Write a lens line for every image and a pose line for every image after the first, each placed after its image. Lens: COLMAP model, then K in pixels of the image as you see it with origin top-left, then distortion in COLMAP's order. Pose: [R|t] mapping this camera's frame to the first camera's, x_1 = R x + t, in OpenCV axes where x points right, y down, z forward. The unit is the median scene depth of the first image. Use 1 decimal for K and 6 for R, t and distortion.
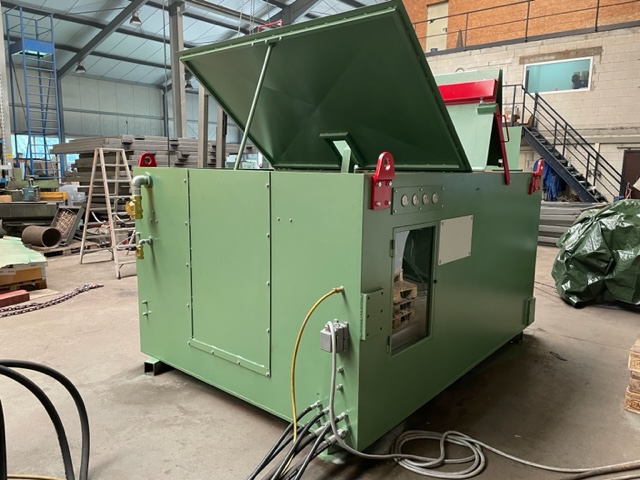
lens RADIAL K [[482.6, 0, 316.2], [0, 482.6, 241.3], [0, 0, 1]] dist [0.122336, -0.135443]
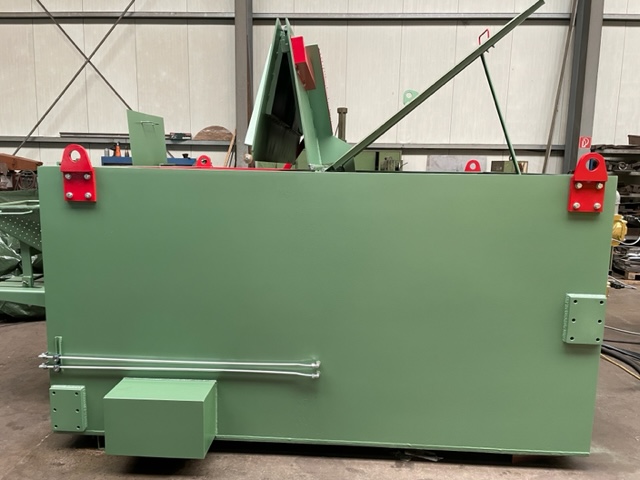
lens RADIAL K [[485.8, 0, 320.0], [0, 485.8, 240.0], [0, 0, 1]] dist [0.117492, -0.132974]
pose [[-0.610481, -0.142070, 0.779185, -0.181300], [0.099841, 0.962129, 0.253651, -0.074854], [-0.785713, 0.232644, -0.573177, 0.470104]]
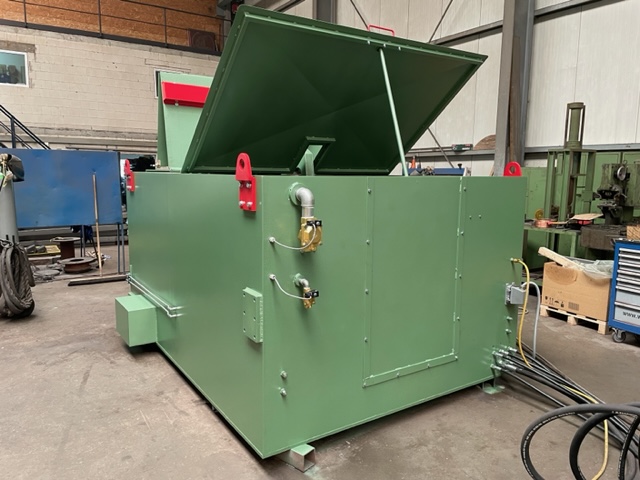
lens RADIAL K [[485.8, 0, 320.0], [0, 485.8, 240.0], [0, 0, 1]] dist [0.117492, -0.132974]
pose [[0.276467, -0.146030, 0.949864, -0.271740], [0.143260, 0.983607, 0.109521, -0.036085], [-0.950285, 0.105798, 0.292855, 0.208895]]
